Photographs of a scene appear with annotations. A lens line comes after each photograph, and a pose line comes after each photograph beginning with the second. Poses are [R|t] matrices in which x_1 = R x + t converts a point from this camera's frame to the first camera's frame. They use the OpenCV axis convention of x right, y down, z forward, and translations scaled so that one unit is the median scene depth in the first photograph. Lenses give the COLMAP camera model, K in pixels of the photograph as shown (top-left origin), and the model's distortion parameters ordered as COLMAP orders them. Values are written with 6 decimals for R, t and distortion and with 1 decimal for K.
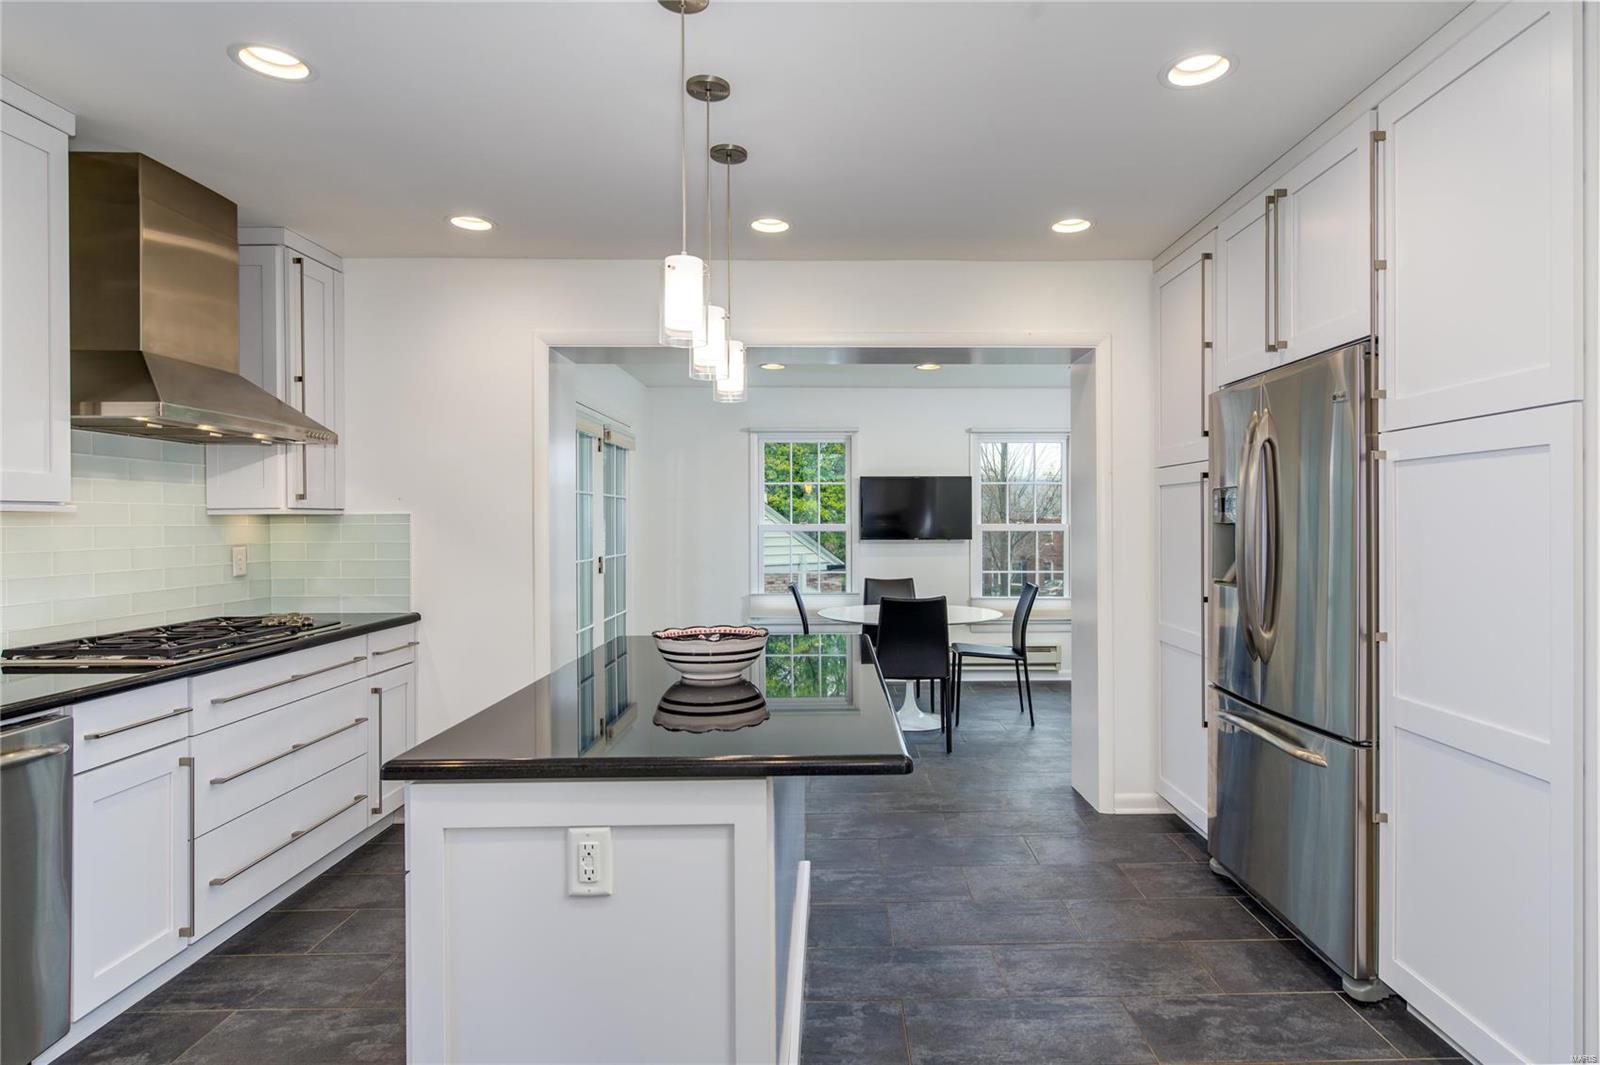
lens RADIAL K [[850.3, 0, 802.5], [0, 850.3, 518.3], [0, 0, 1]] dist [0.003711, 0.000825]
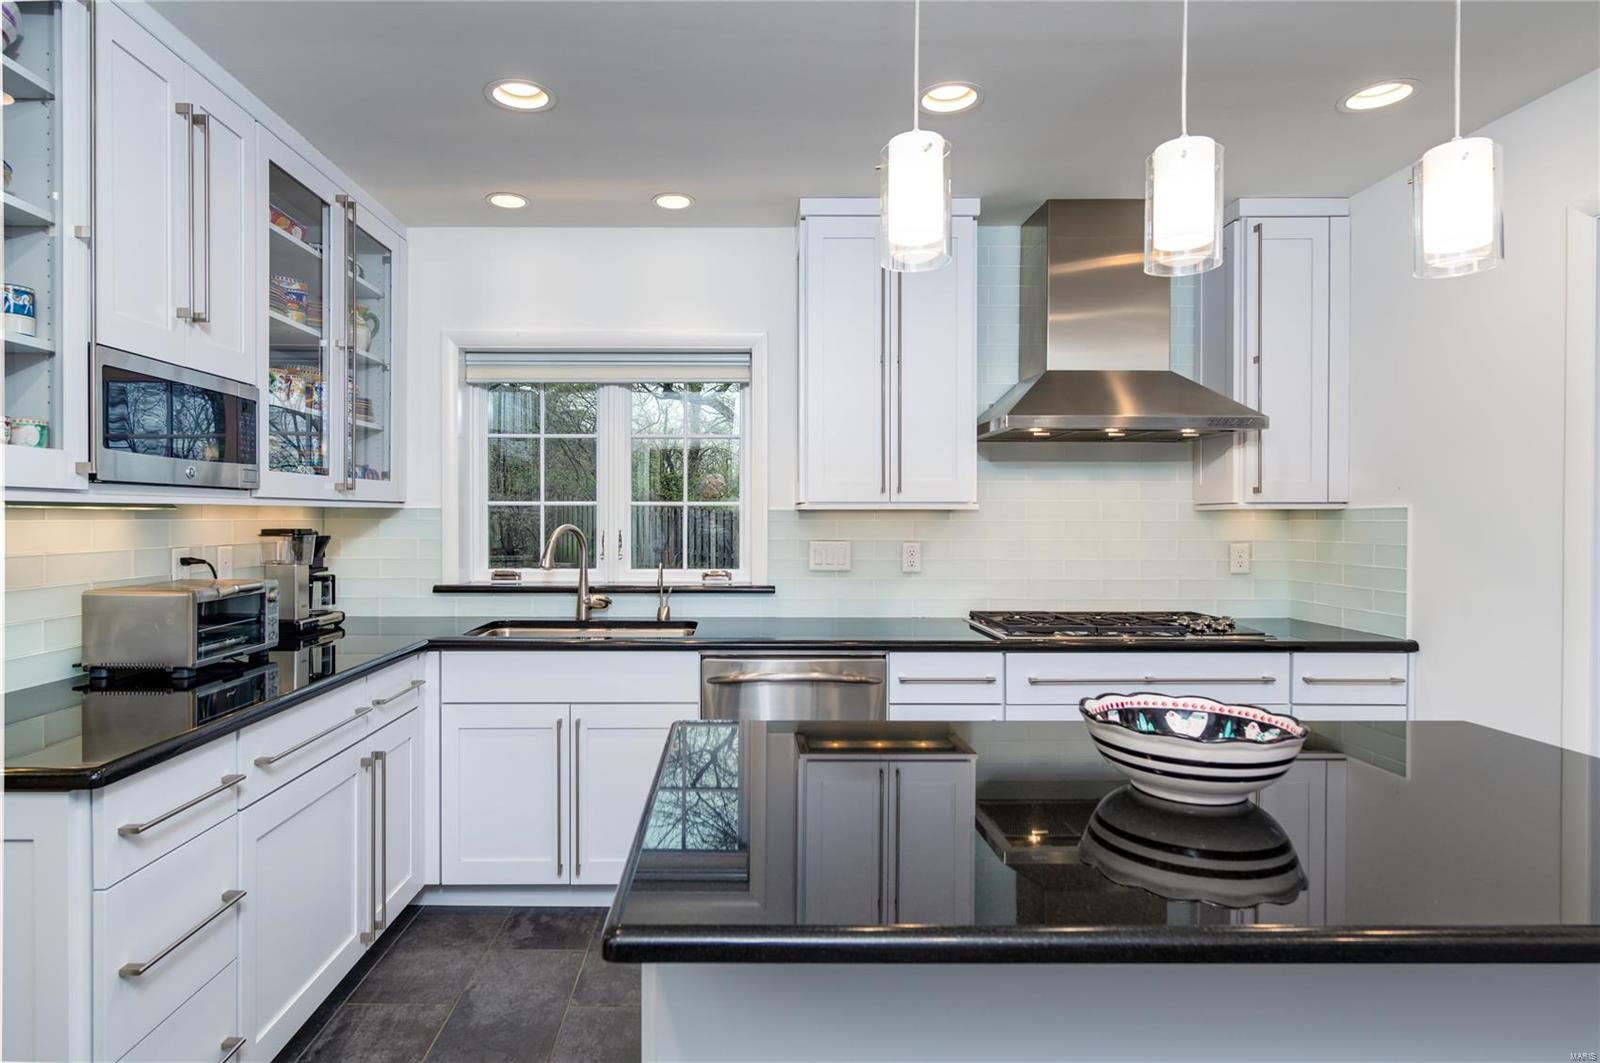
lens RADIAL K [[843.7, 0, 739.2], [0, 843.7, 527.9], [0, 0, 1]] dist [-0.002788, -0.000138]
pose [[0.042151, 0.008415, -0.999076, 0.282695], [0.002248, 0.999961, 0.008517, 0.006092], [0.999109, -0.002605, 0.042130, 0.423060]]
